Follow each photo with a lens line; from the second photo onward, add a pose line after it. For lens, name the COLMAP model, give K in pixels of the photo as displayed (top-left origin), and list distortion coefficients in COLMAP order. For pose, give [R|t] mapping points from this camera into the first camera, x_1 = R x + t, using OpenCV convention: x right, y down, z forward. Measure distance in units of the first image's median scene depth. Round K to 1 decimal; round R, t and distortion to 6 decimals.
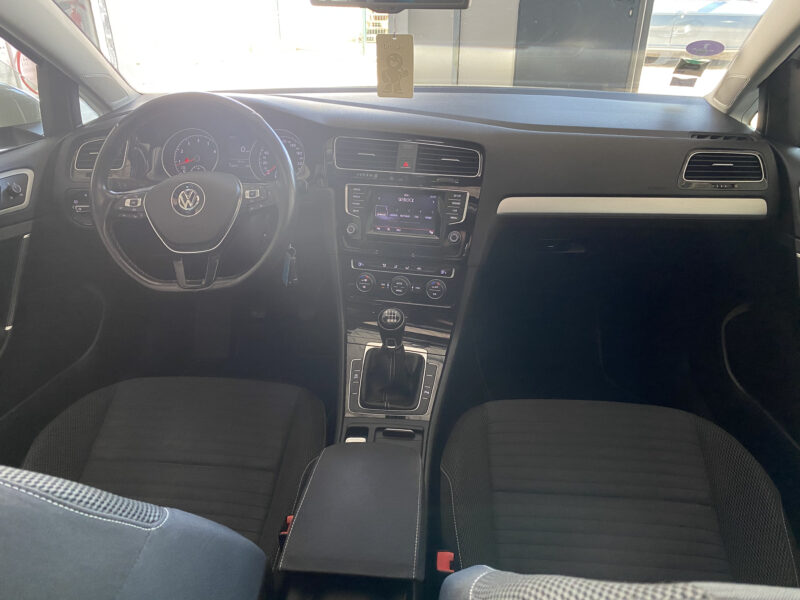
lens RADIAL K [[611.1, 0, 400.0], [0, 611.1, 300.0], [0, 0, 1]] dist [0.012577, -0.012048]
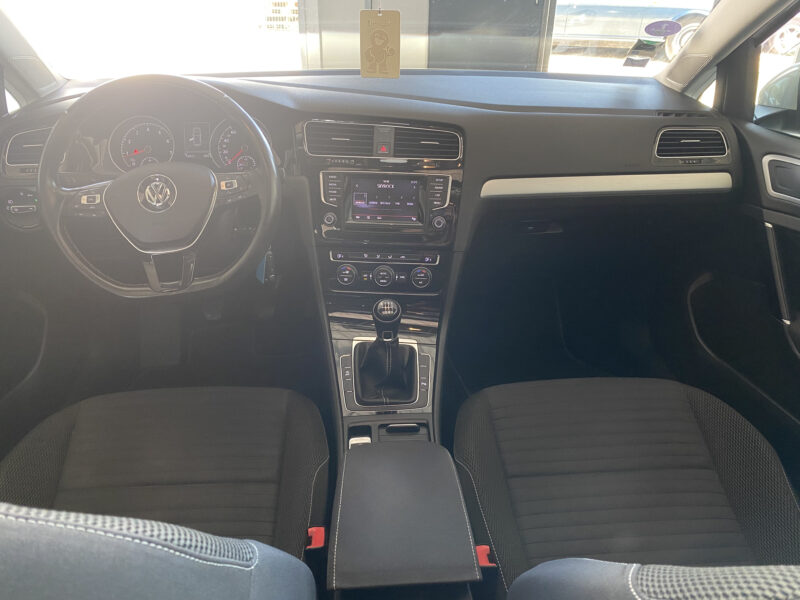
lens RADIAL K [[611.1, 0, 400.0], [0, 611.1, 300.0], [0, 0, 1]] dist [0.012577, -0.012048]
pose [[0.986205, -0.064031, 0.152641, -0.129621], [0.061849, 0.997905, 0.019007, -0.002382], [-0.153538, -0.009304, 0.988099, 0.047947]]
